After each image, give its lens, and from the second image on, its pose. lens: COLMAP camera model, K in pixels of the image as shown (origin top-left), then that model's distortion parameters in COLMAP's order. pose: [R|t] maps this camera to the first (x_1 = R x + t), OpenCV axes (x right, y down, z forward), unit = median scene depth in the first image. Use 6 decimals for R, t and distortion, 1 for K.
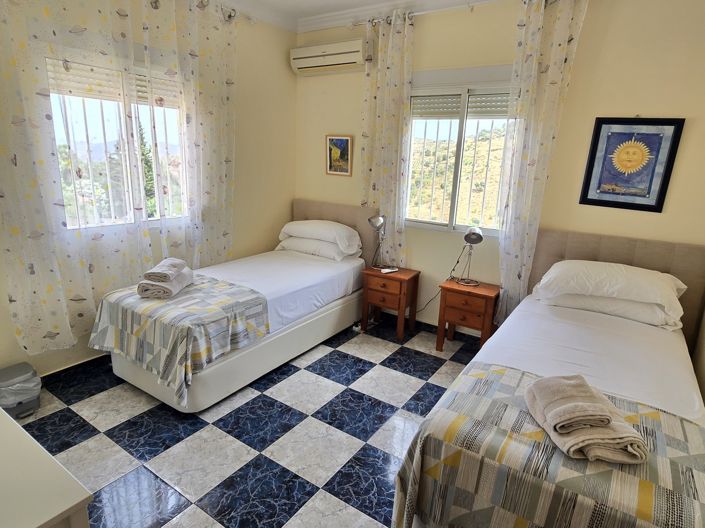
lens RADIAL K [[418.4, 0, 357.9], [0, 418.4, 266.7], [0, 0, 1]] dist [-0.006076, -0.001743]
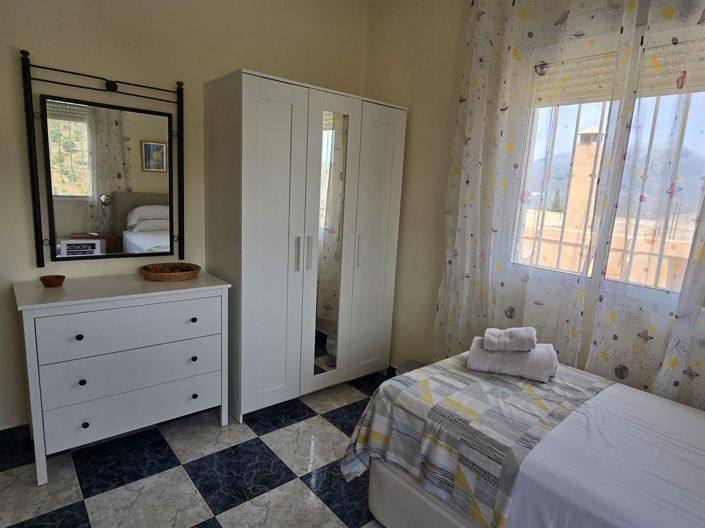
lens RADIAL K [[418.4, 0, 351.2], [0, 418.4, 265.8], [0, 0, 1]] dist [-0.006076, -0.001743]
pose [[-0.261211, 0.124121, -0.957268, 0.237007], [-0.323930, 0.922920, 0.208059, -0.162483], [0.909306, 0.364436, -0.200870, 0.903331]]
